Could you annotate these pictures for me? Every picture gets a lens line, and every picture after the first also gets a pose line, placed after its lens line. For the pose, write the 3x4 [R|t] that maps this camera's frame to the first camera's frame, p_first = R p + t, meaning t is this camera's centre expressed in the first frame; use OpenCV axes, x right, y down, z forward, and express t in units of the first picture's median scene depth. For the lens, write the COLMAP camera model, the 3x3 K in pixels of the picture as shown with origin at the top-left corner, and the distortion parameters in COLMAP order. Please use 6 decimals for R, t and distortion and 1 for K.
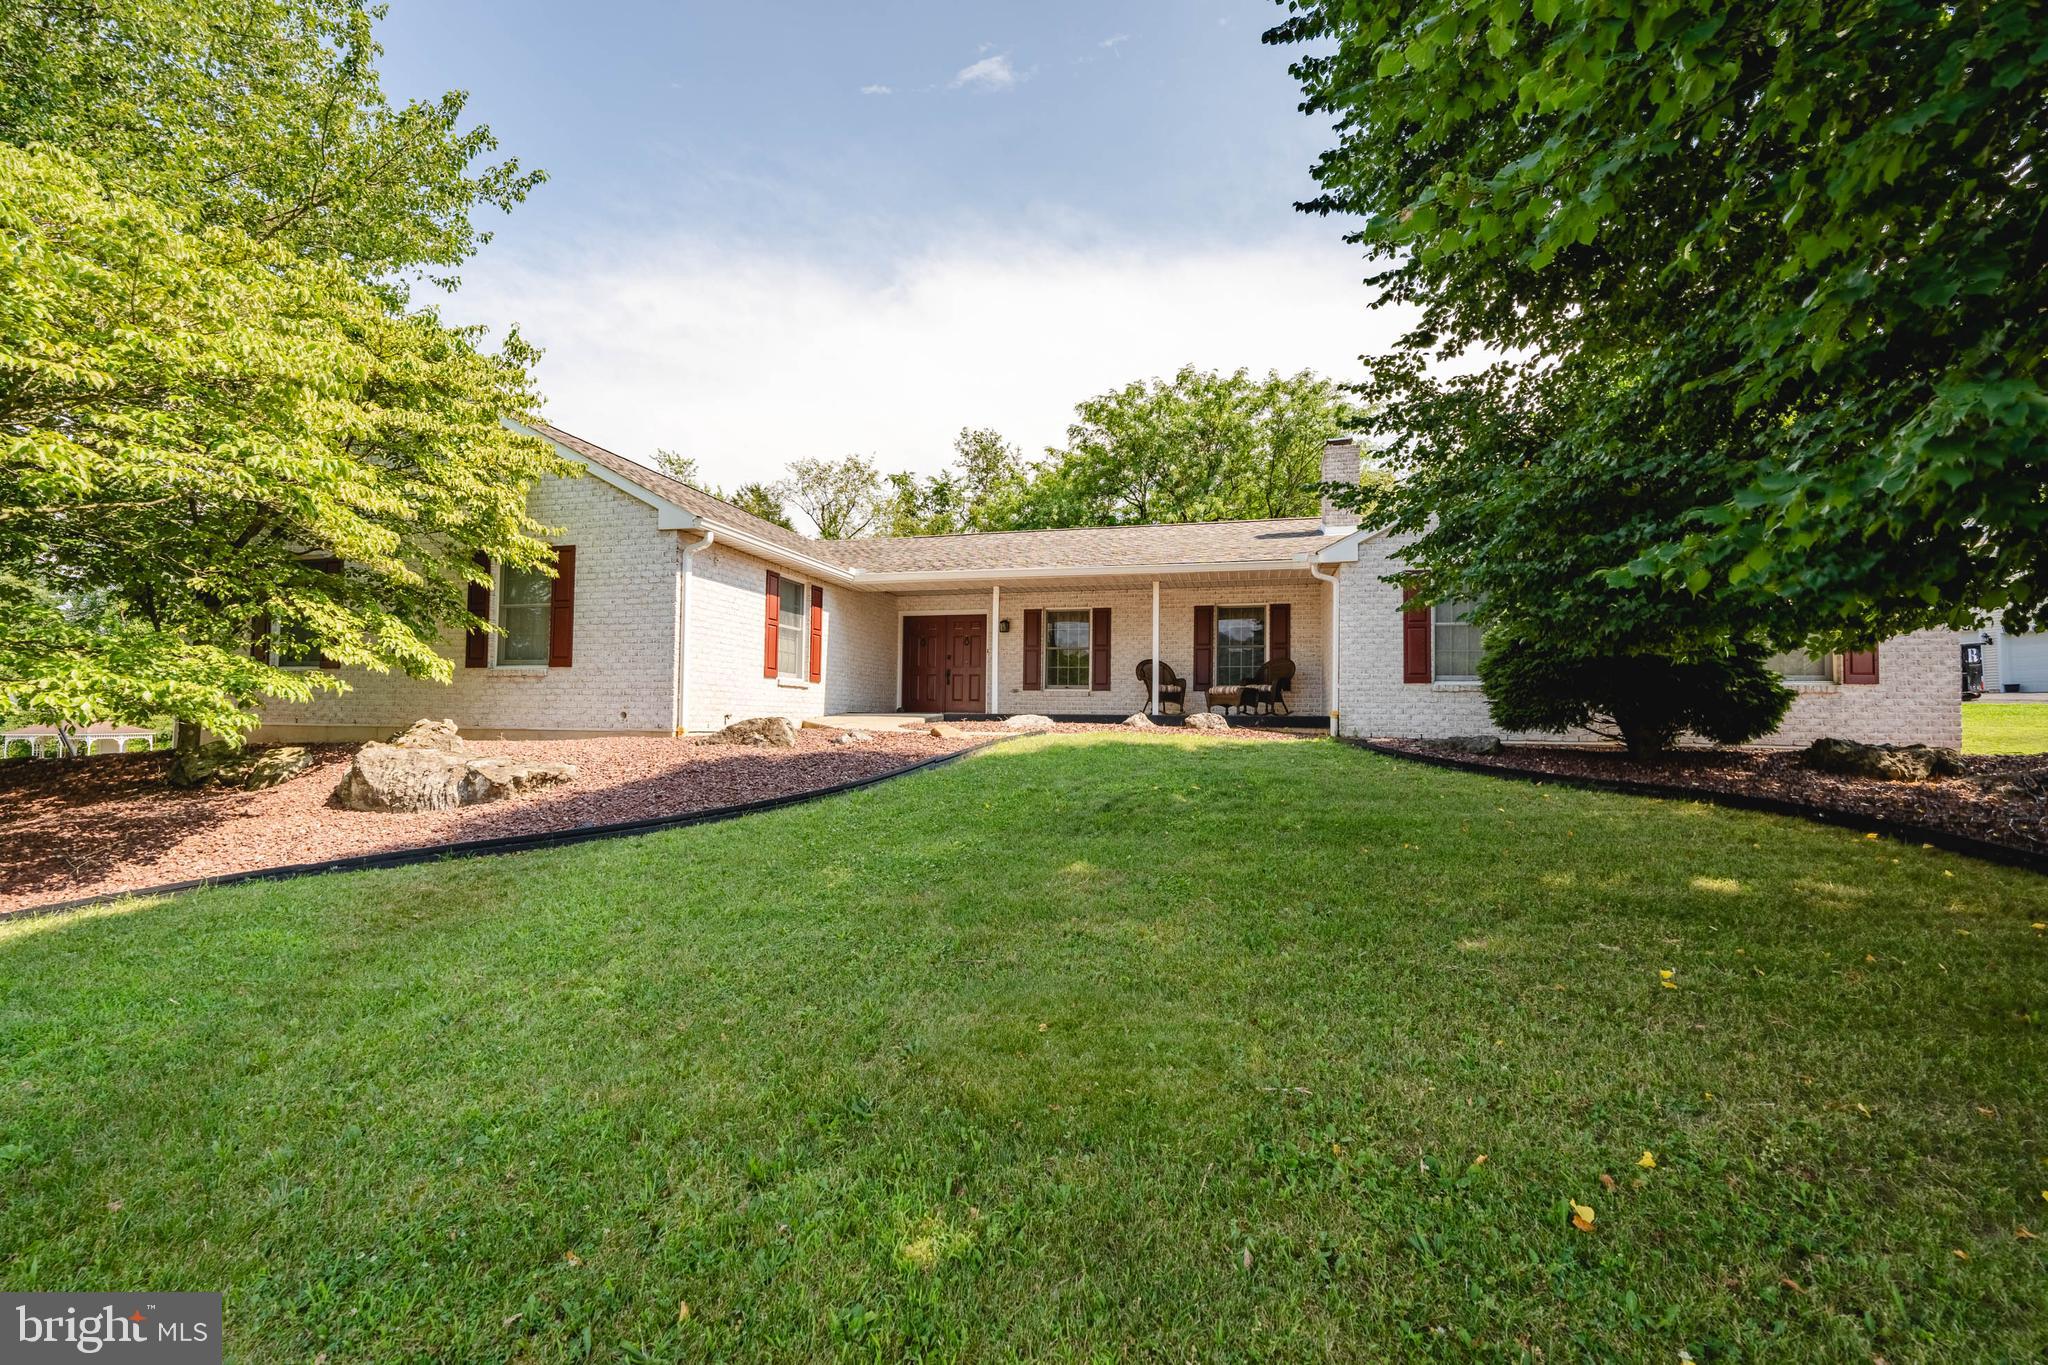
lens RADIAL K [[867.0, 0, 1024.0], [0, 867.0, 682.5], [0, 0, 1]] dist [0.002337, 0.000462]
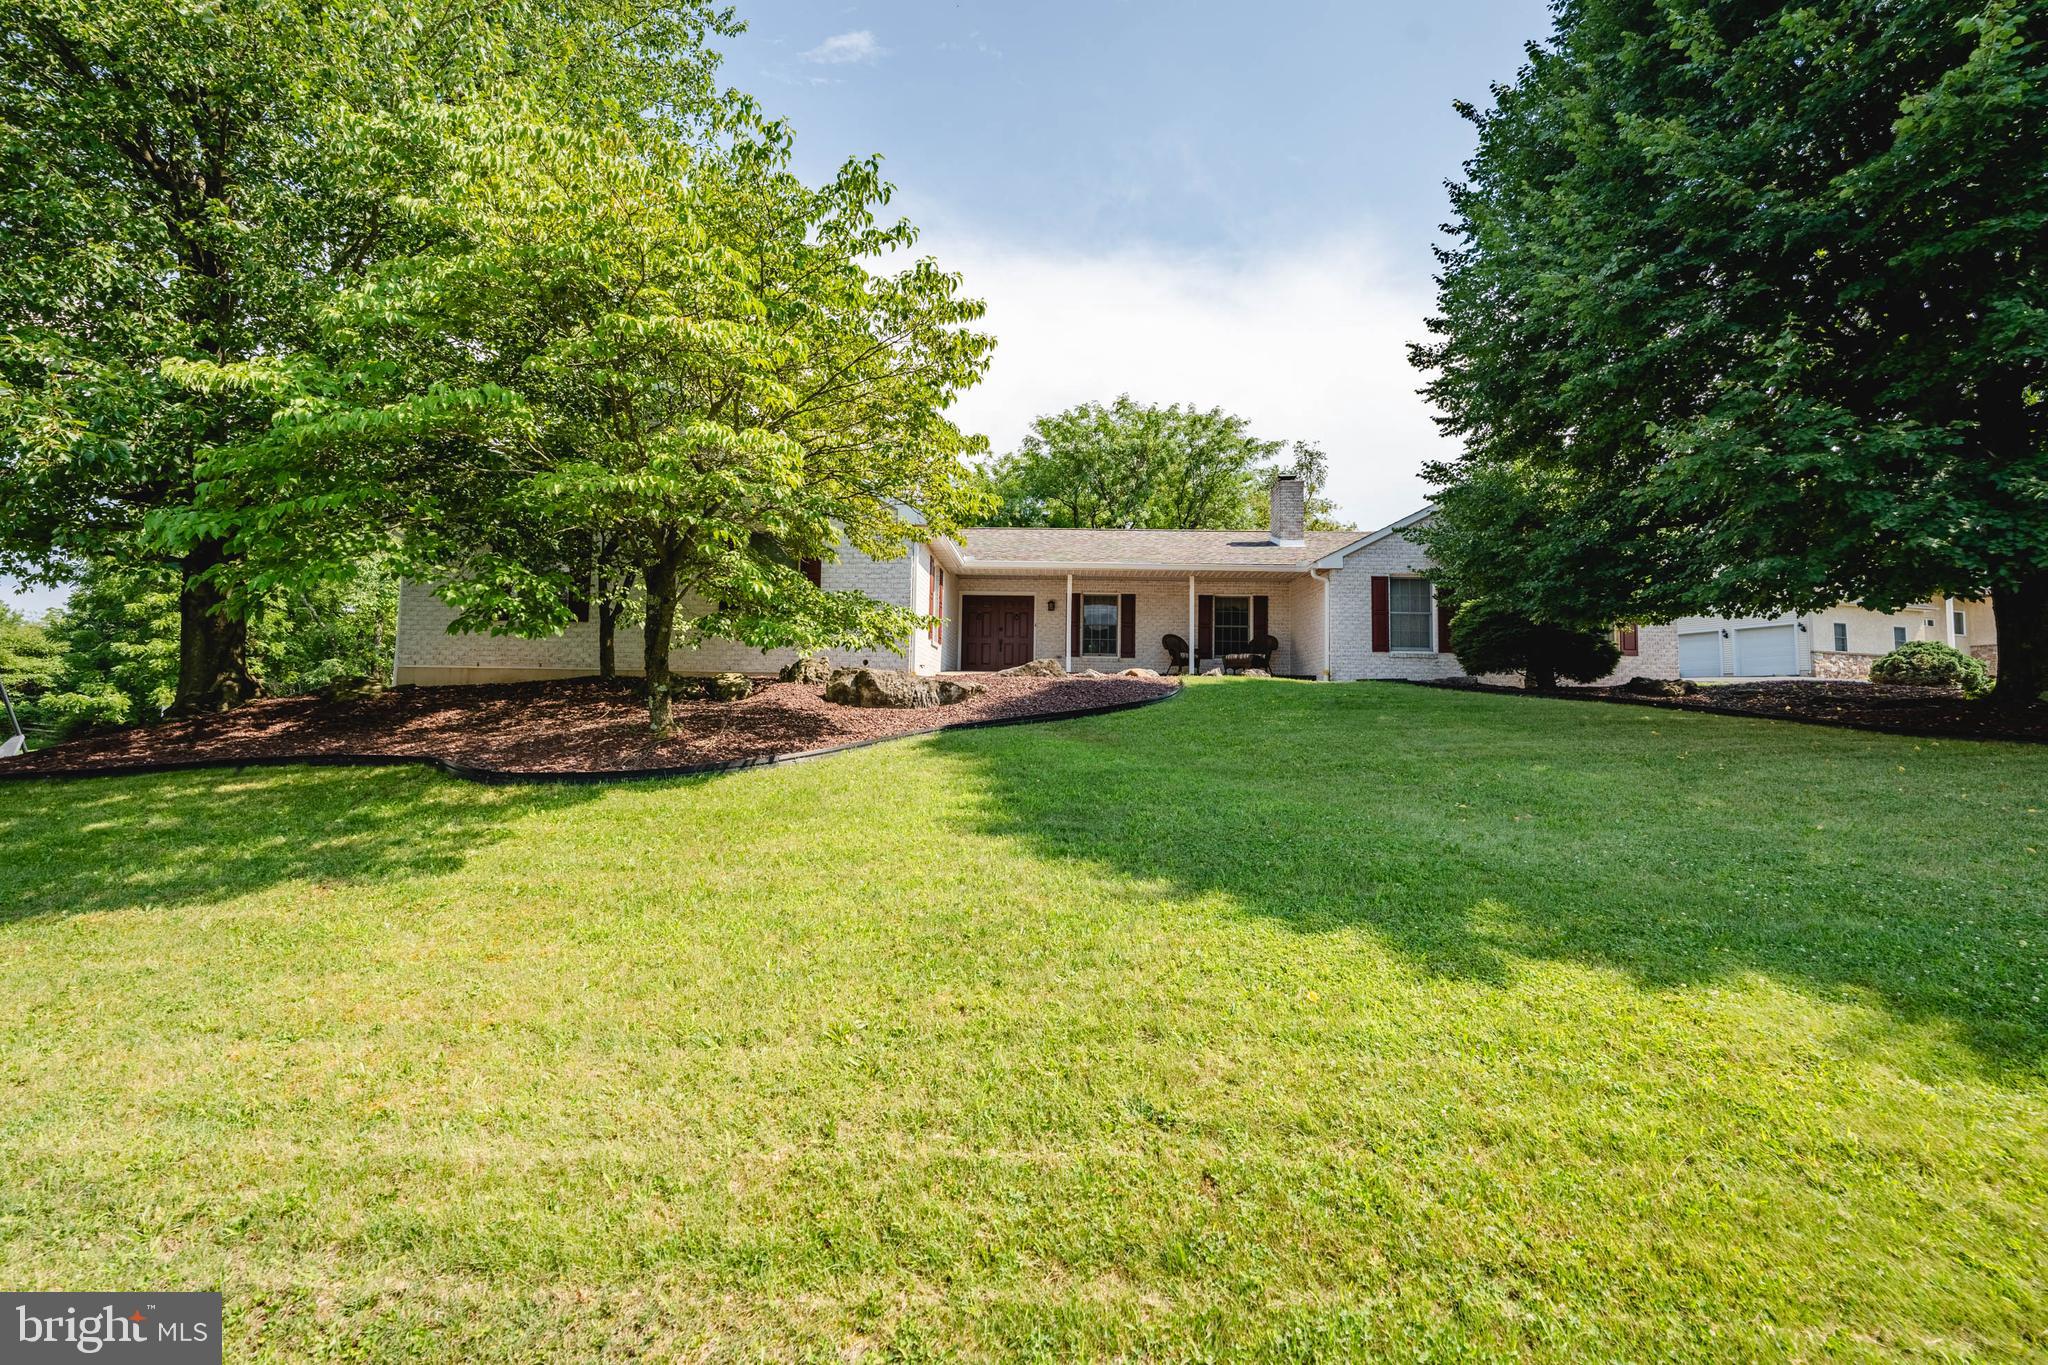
lens RADIAL K [[867.0, 0, 1024.0], [0, 867.0, 682.5], [0, 0, 1]] dist [0.002337, 0.000462]
pose [[0.974347, 0.012292, 0.224714, -0.359985], [-0.015351, 0.999812, 0.011868, 0.034010], [-0.224525, -0.015013, 0.974353, -0.241362]]
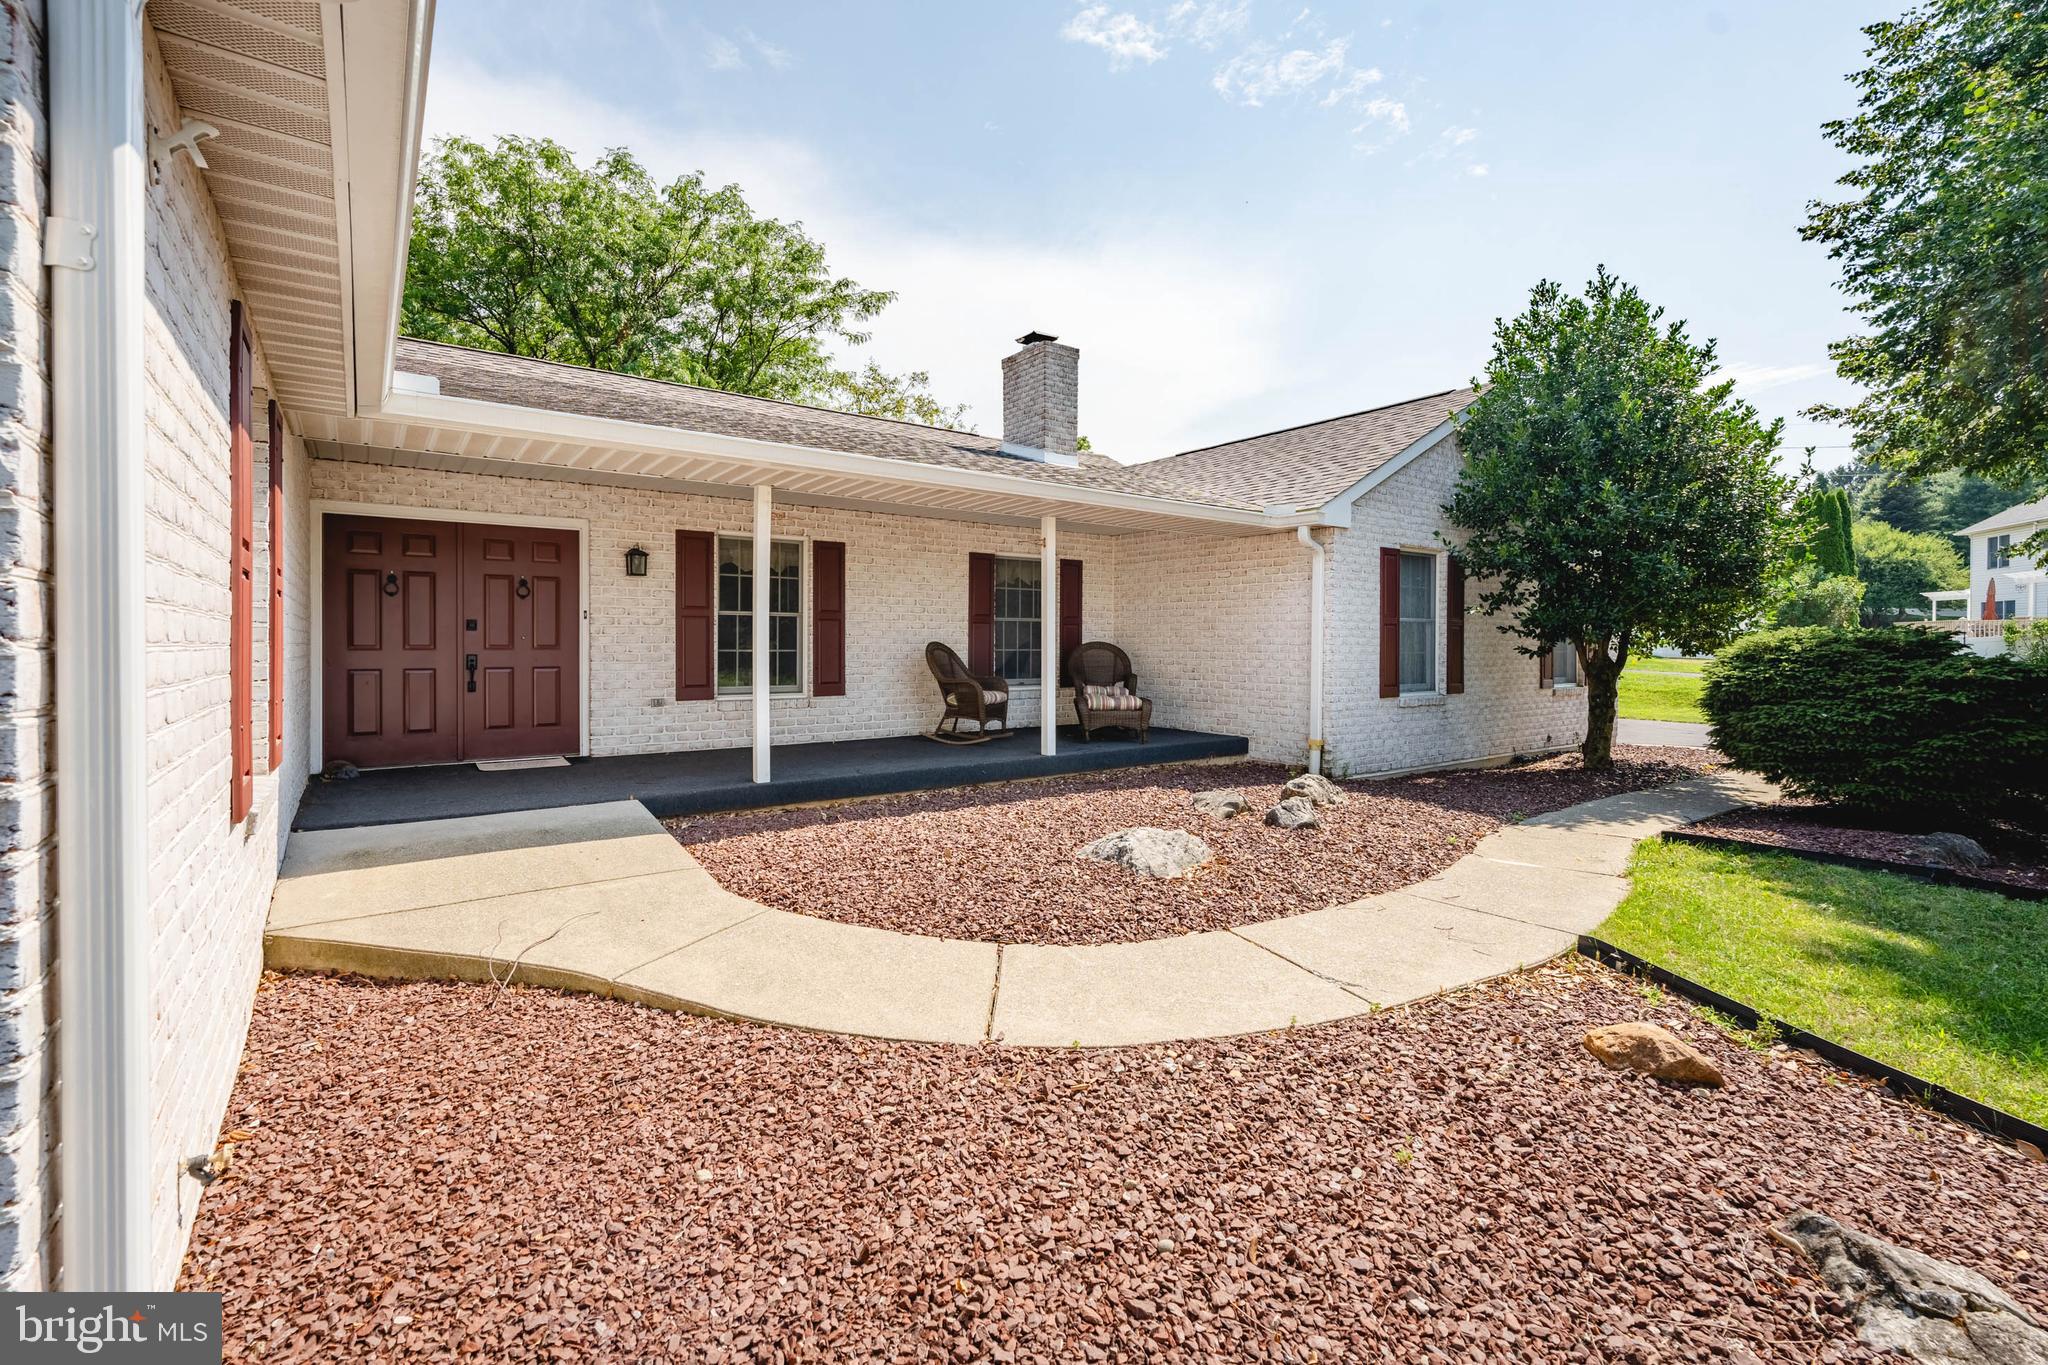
lens RADIAL K [[894.5, 0, 985.2], [0, 894.5, 638.6], [0, 0, 1]] dist [0.000367, 0.000074]
pose [[0.631972, -0.008019, 0.774950, -0.282051], [-0.032777, 0.998775, 0.037064, -0.050635], [-0.774298, -0.048824, 0.630935, 0.582868]]
